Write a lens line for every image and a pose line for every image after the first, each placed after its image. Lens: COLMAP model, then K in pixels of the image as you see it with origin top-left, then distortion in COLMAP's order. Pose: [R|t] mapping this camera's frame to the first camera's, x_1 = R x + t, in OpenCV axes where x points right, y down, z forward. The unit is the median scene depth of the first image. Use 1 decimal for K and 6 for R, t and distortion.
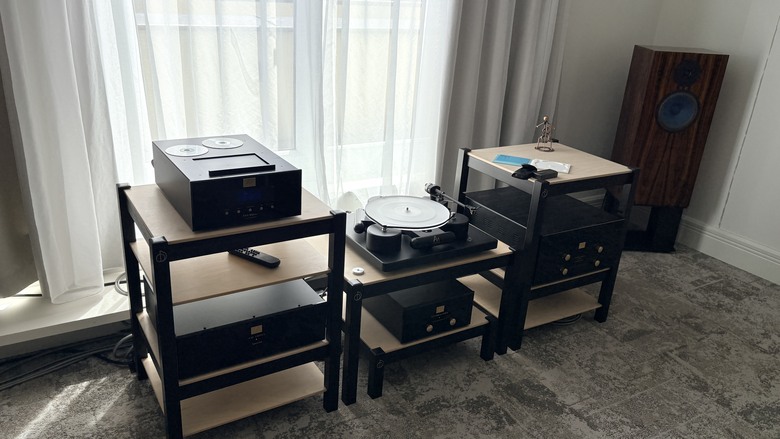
lens RADIAL K [[622.1, 0, 390.8], [0, 622.1, 230.3], [0, 0, 1]] dist [0.022114, -0.005672]
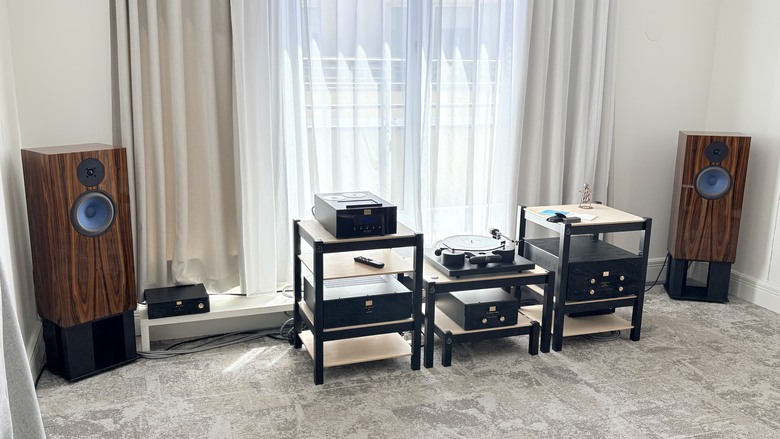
lens RADIAL K [[741.1, 0, 390.0], [0, 741.1, 219.5], [0, 0, 1]] dist [-0.003112, -0.007525]
pose [[0.977995, -0.003023, -0.208607, 0.197659], [-0.034263, 0.983991, -0.174893, 0.222630], [0.205796, 0.178192, 0.962235, -0.727457]]
